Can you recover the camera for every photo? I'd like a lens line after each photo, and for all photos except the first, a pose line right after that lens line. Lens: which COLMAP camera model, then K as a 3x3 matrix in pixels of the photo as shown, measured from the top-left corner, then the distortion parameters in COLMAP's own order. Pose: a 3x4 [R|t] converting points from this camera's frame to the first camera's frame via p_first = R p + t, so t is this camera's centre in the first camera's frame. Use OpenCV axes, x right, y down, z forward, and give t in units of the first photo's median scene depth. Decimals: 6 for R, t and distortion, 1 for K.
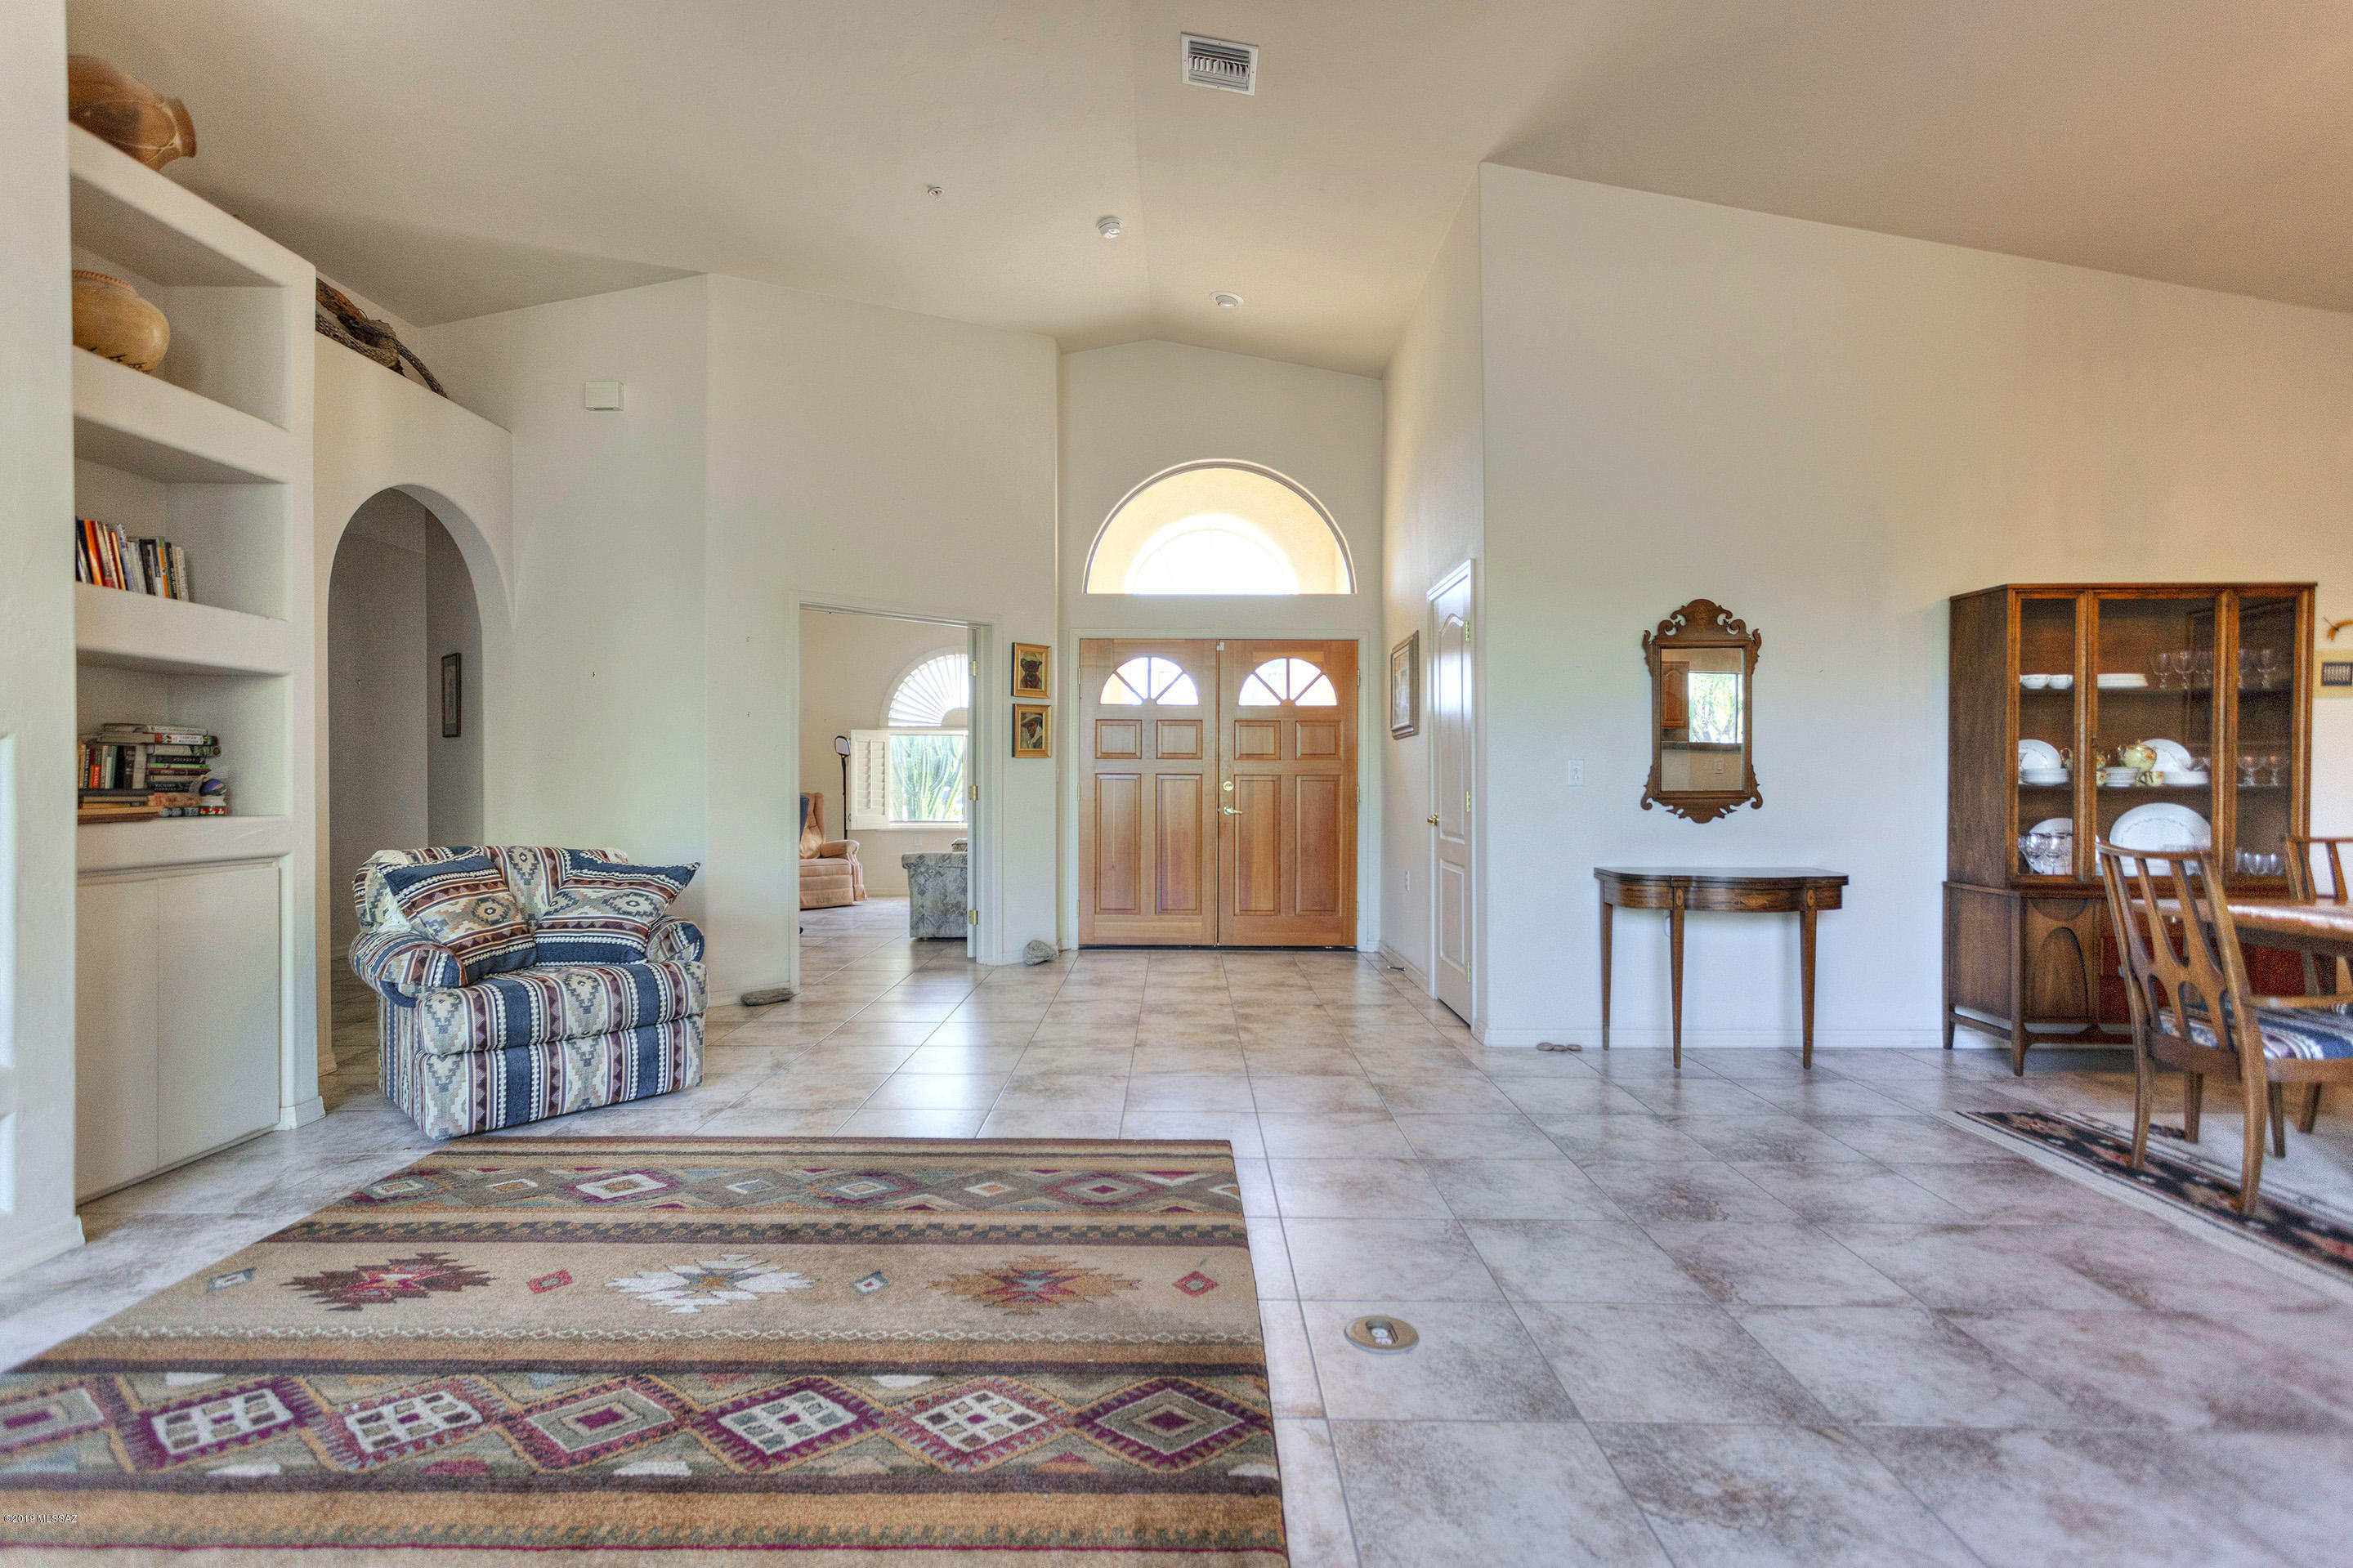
lens RADIAL K [[1112.1, 0, 1168.9], [0, 1112.1, 782.2], [0, 0, 1]] dist [0.004539, 0.000096]
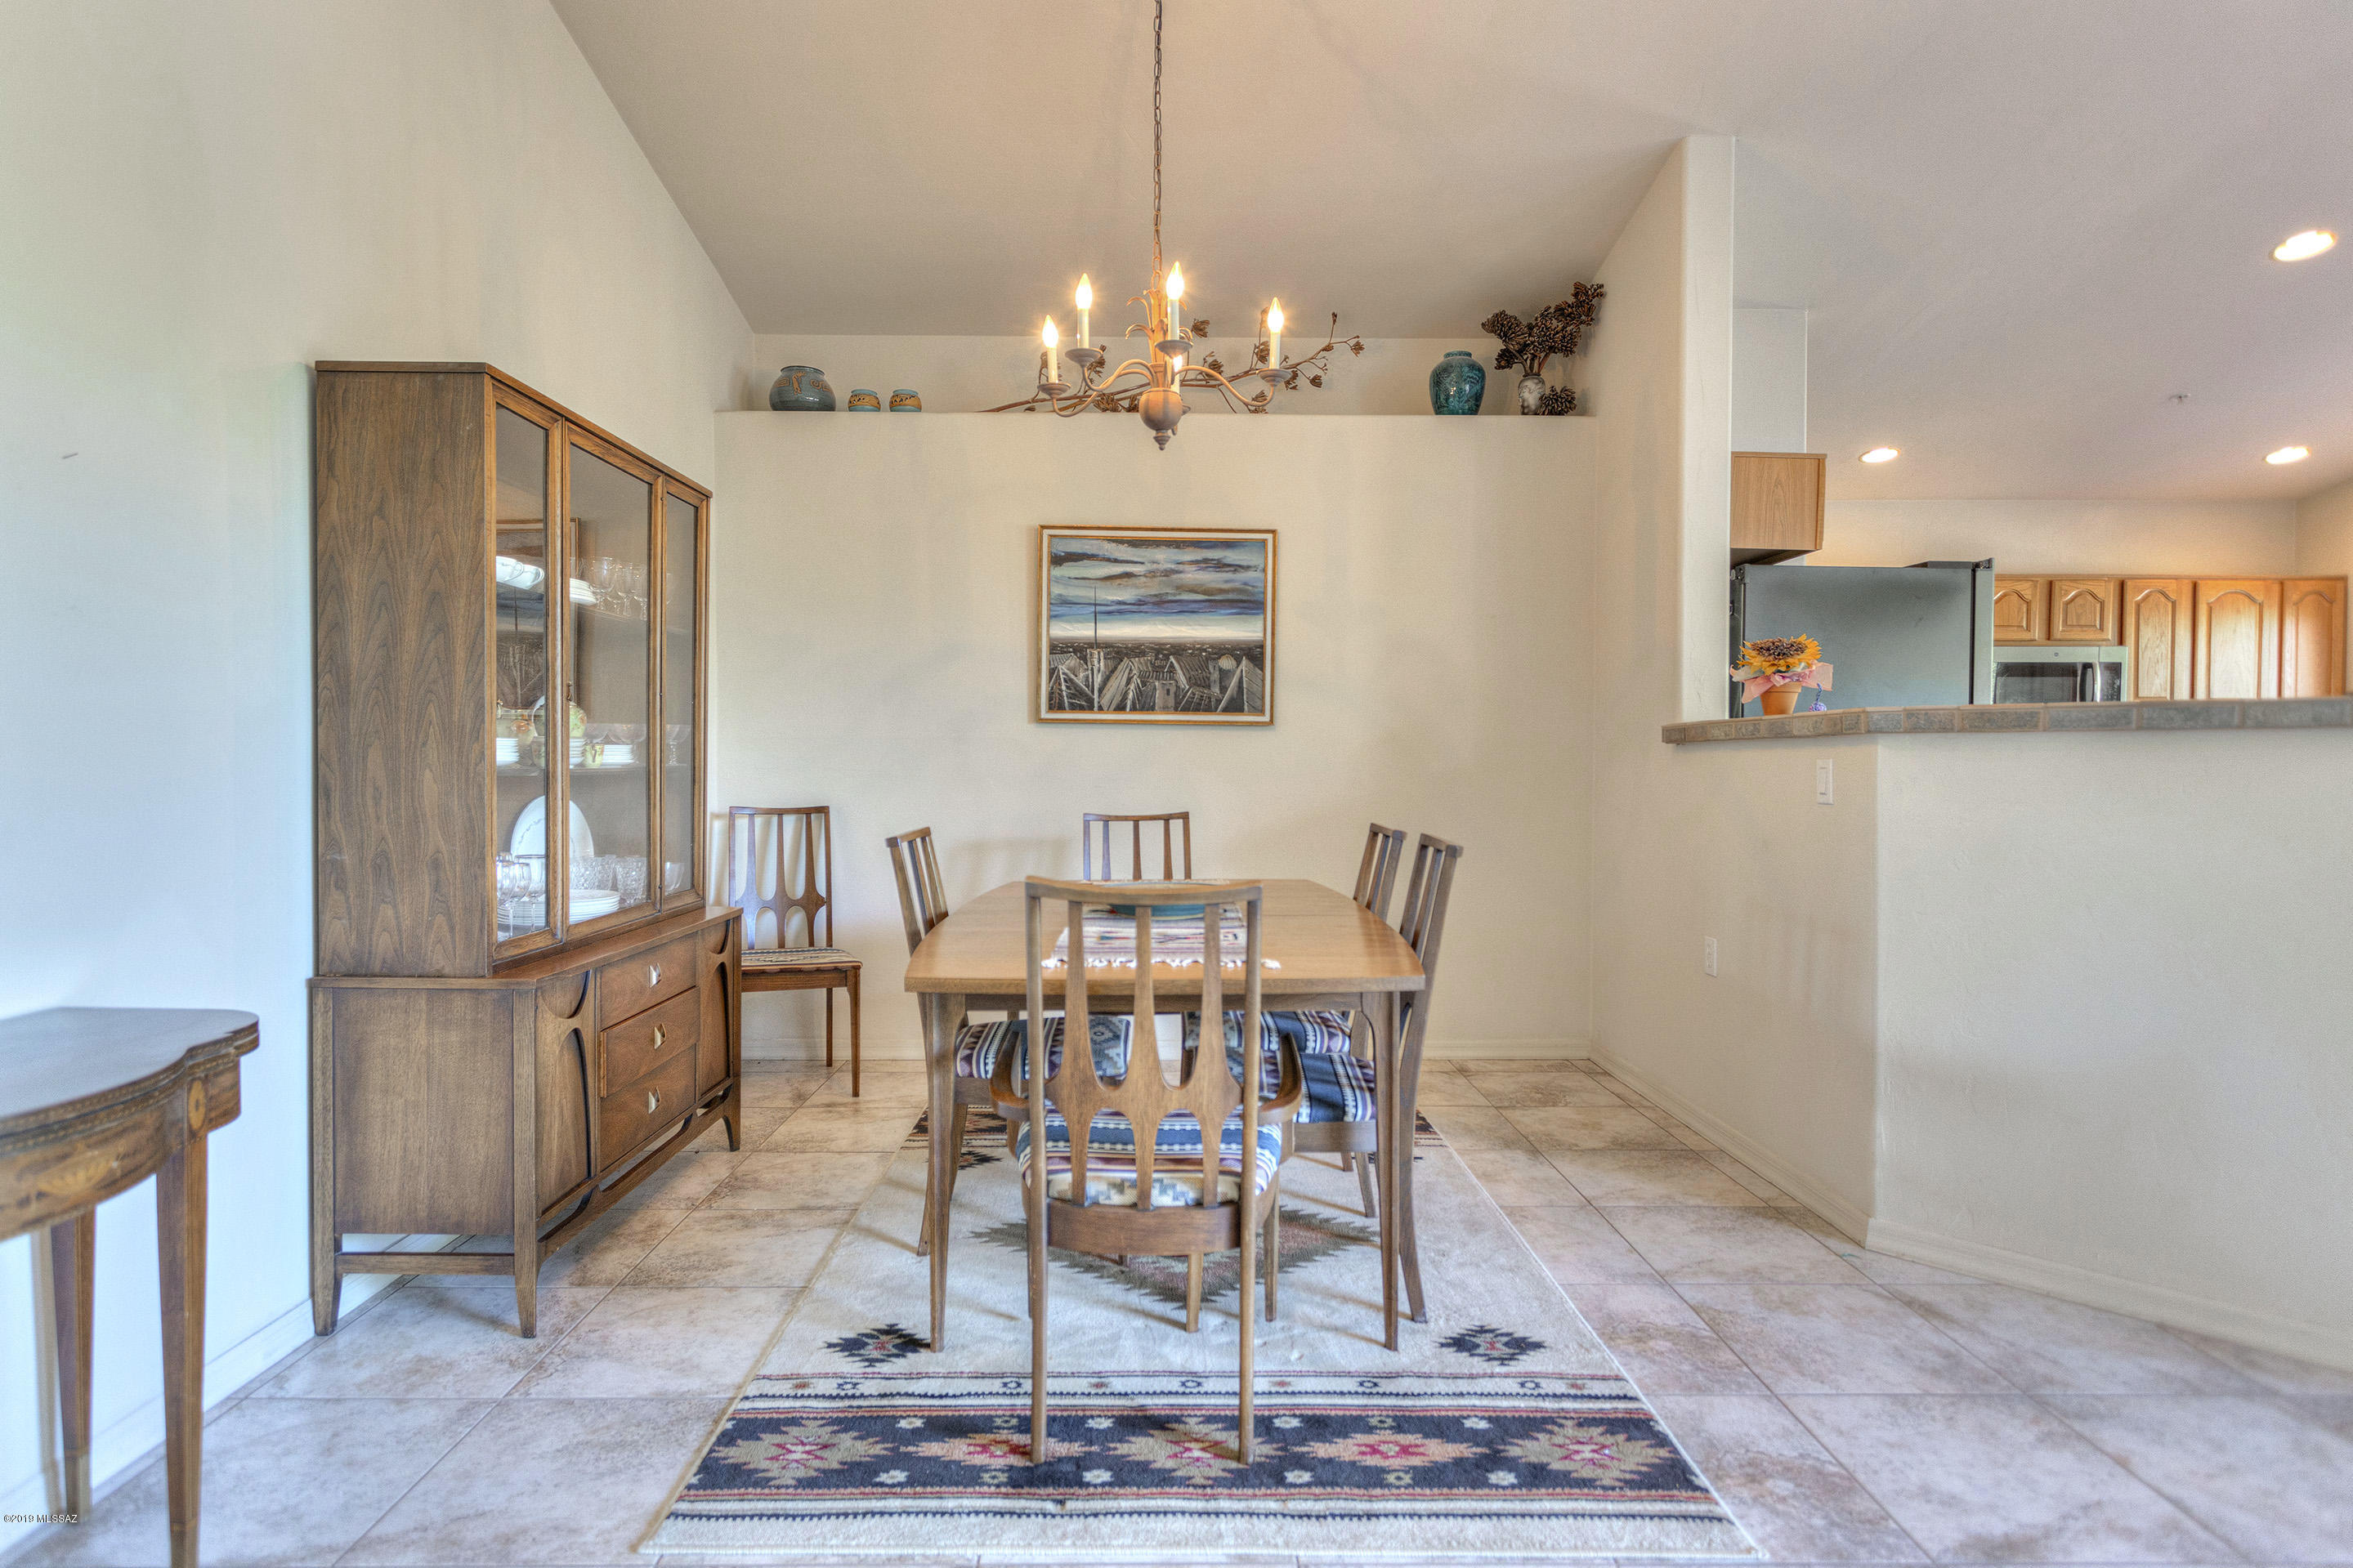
lens RADIAL K [[1226.6, 0, 1161.2], [0, 1226.6, 782.4], [0, 0, 1]] dist [0.004980, 0.000957]
pose [[-0.018943, -0.022322, 0.999571, 0.197652], [0.000931, 0.999750, 0.022344, -0.002944], [-0.999820, 0.001354, -0.018917, 0.716663]]
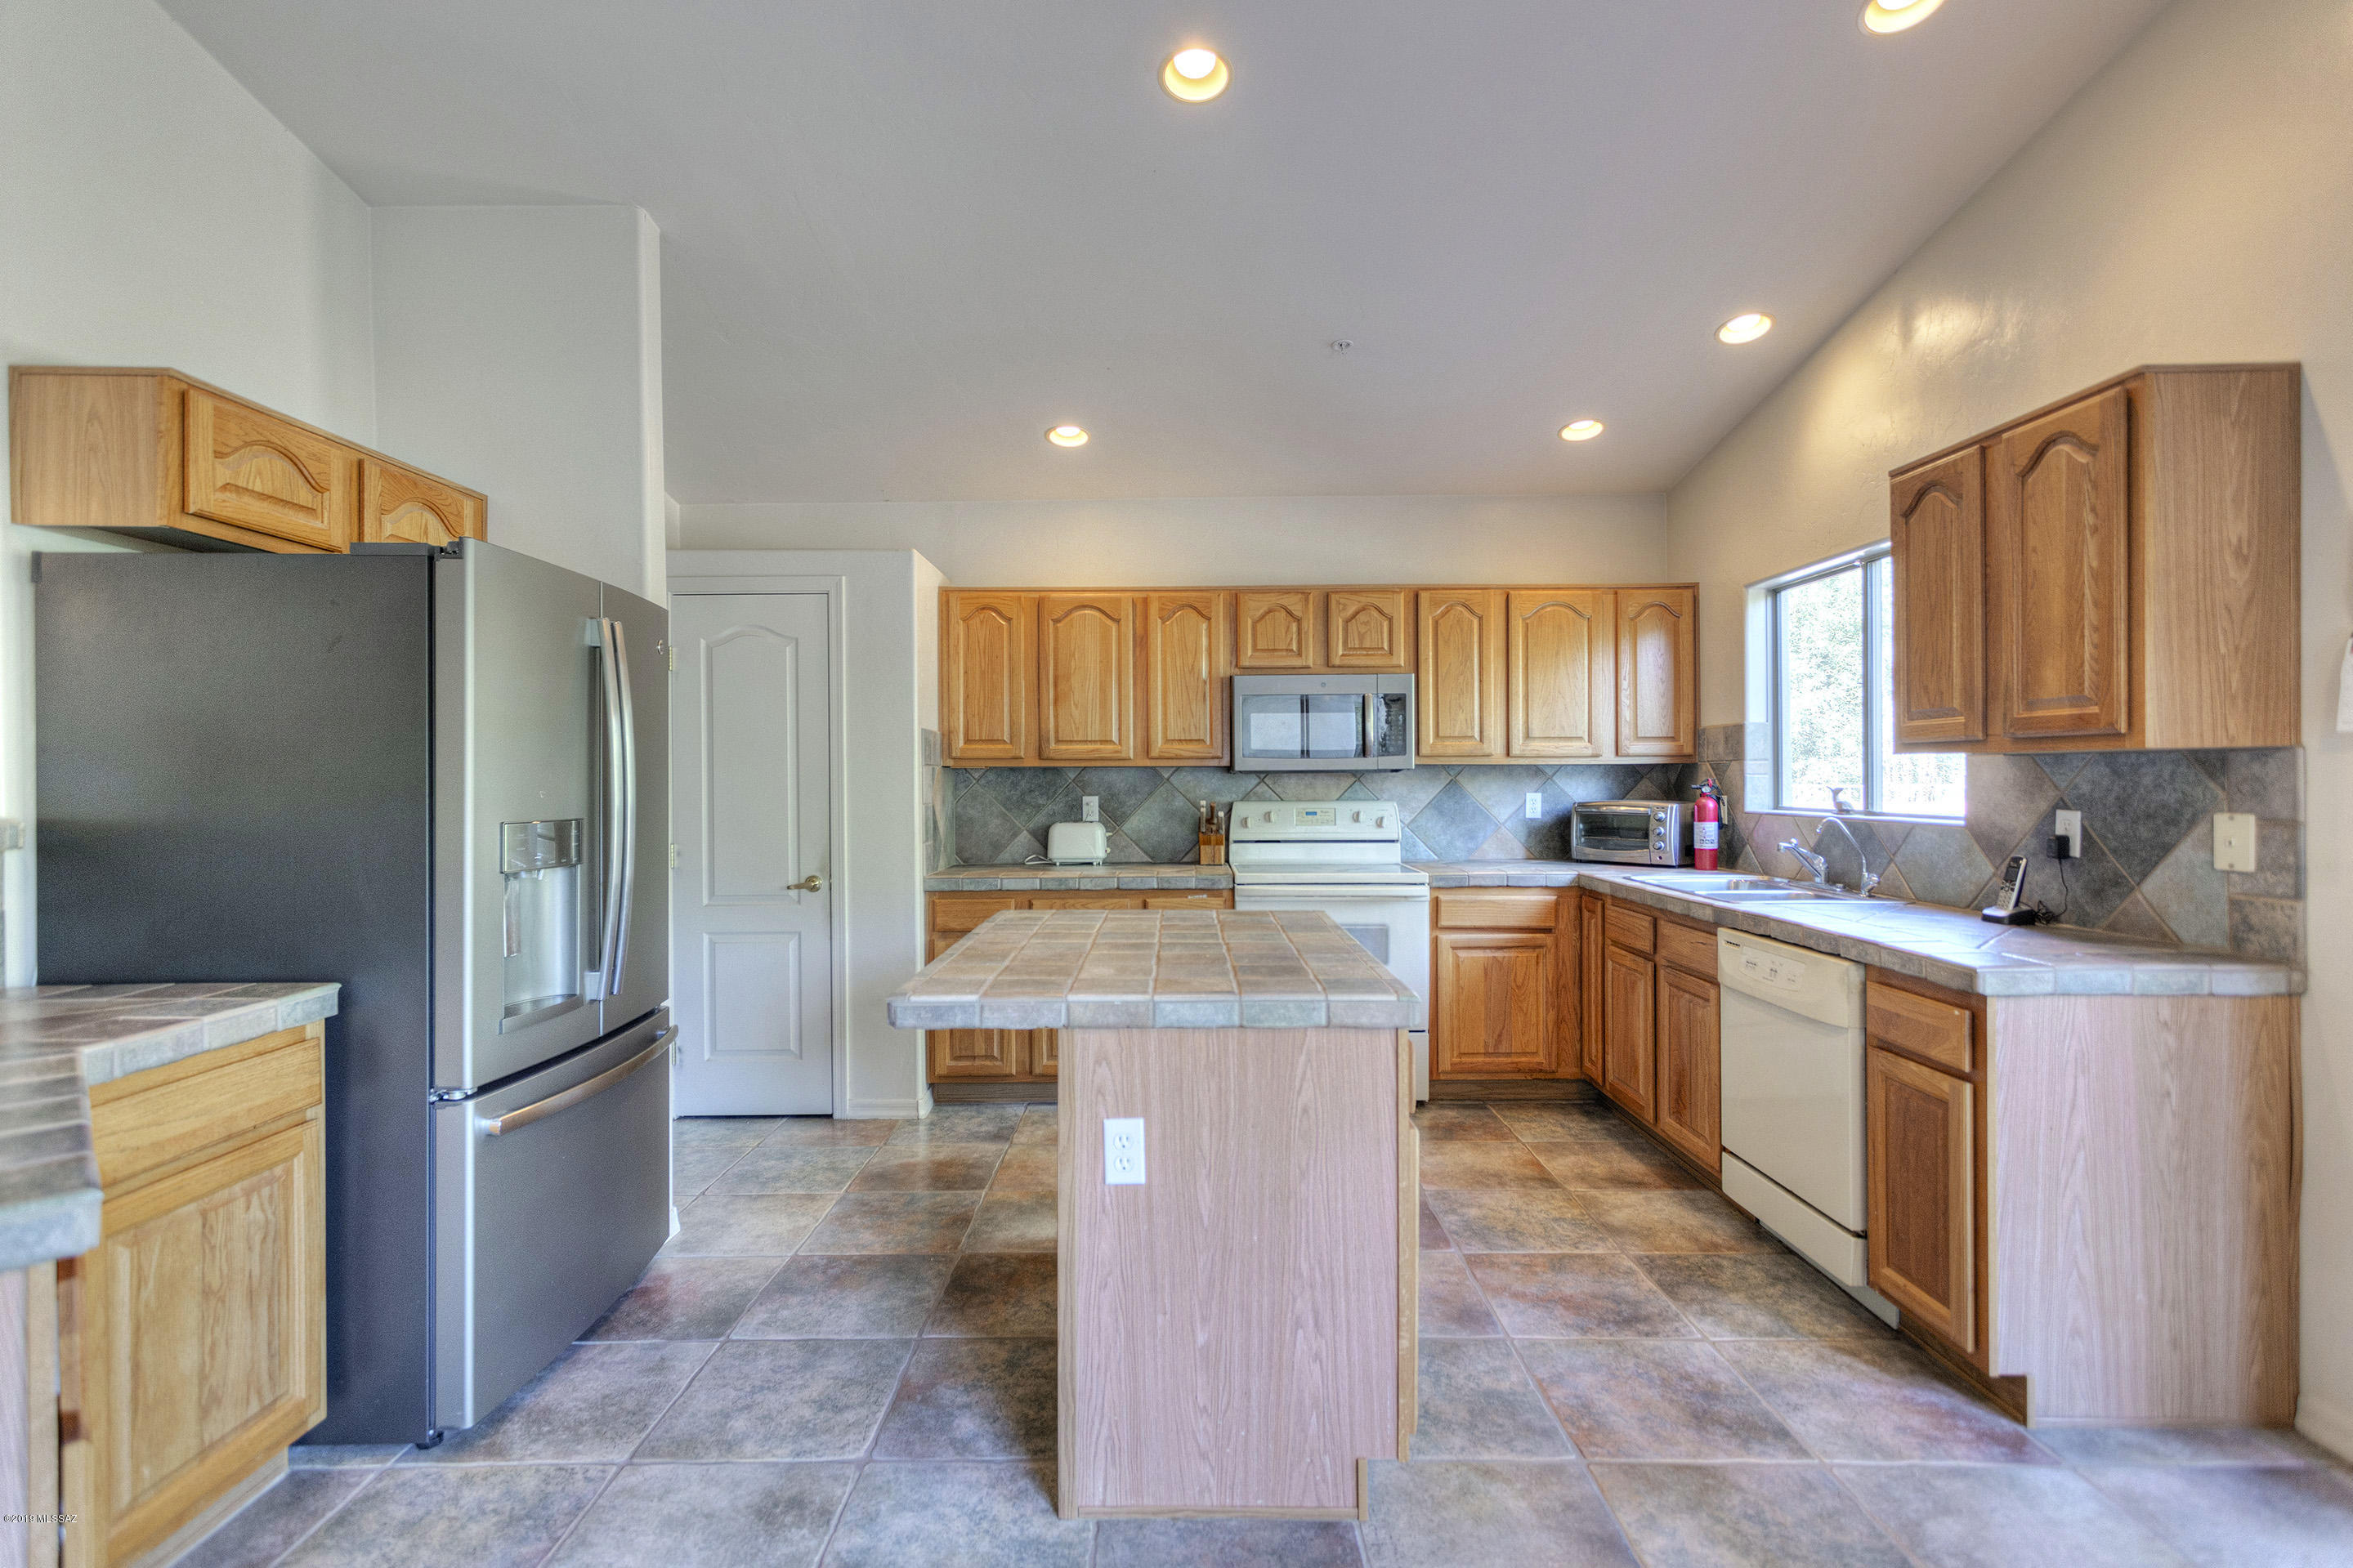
lens RADIAL K [[1095.1, 0, 1153.4], [0, 1095.1, 777.2], [0, 0, 1]] dist [0.001456, -0.000024]
pose [[0.003378, -0.001986, 0.999992, 0.610765], [0.009679, 0.999951, 0.001953, -0.037474], [-0.999947, 0.009673, 0.003397, -0.239948]]
